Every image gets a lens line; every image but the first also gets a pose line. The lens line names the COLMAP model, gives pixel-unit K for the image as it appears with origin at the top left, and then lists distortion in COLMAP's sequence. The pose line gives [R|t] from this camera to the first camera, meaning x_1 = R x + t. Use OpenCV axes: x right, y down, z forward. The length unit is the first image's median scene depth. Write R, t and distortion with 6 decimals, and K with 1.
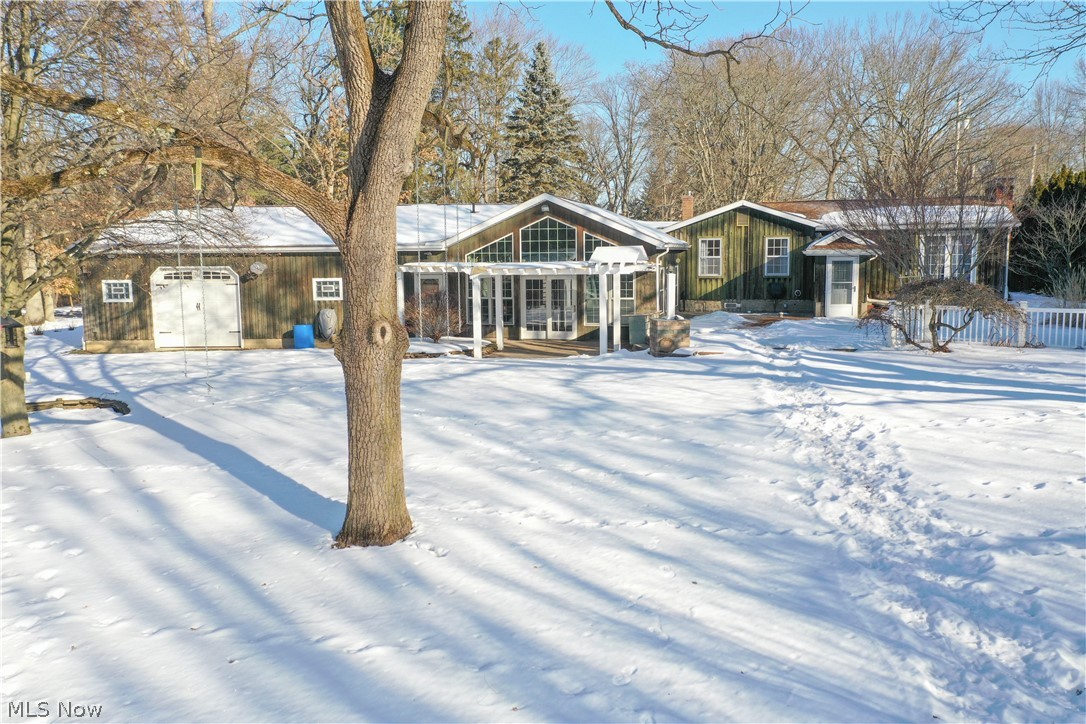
lens RADIAL K [[853.2, 0, 543.0], [0, 853.2, 362.0], [0, 0, 1]] dist [0.001956, -0.002842]
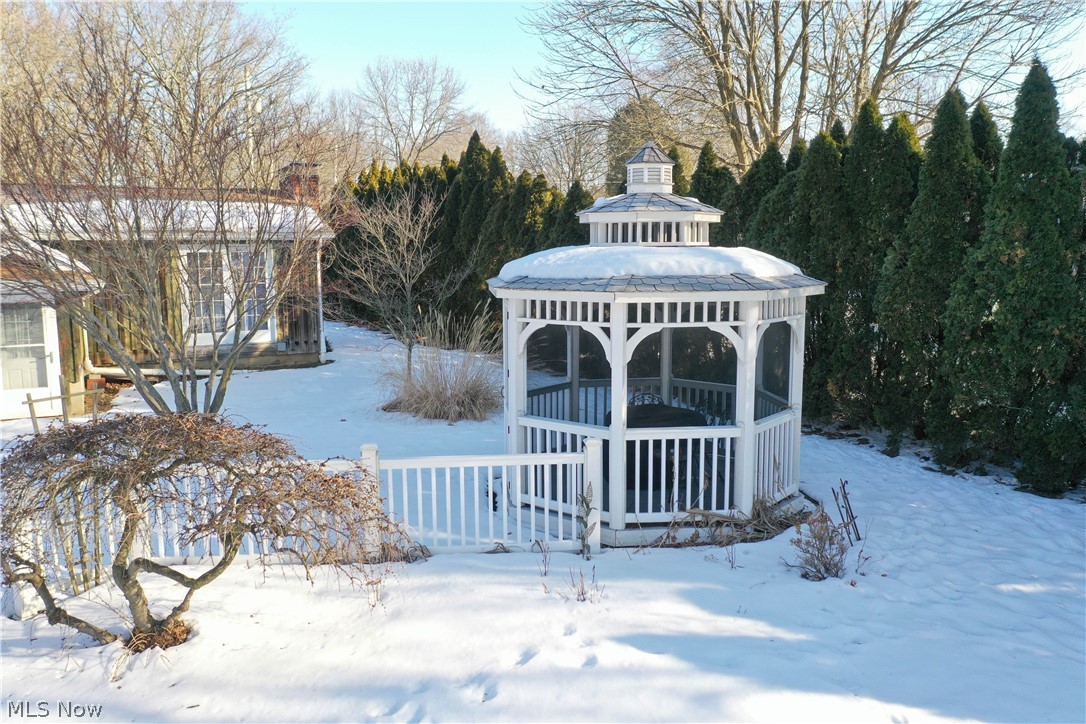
lens RADIAL K [[853.2, 0, 543.0], [0, 853.2, 362.0], [0, 0, 1]] dist [0.001956, -0.002842]
pose [[0.731587, -0.083237, 0.676647, 0.243278], [0.086522, 0.995829, 0.028954, -0.074888], [-0.676235, 0.037362, 0.735738, 0.443073]]
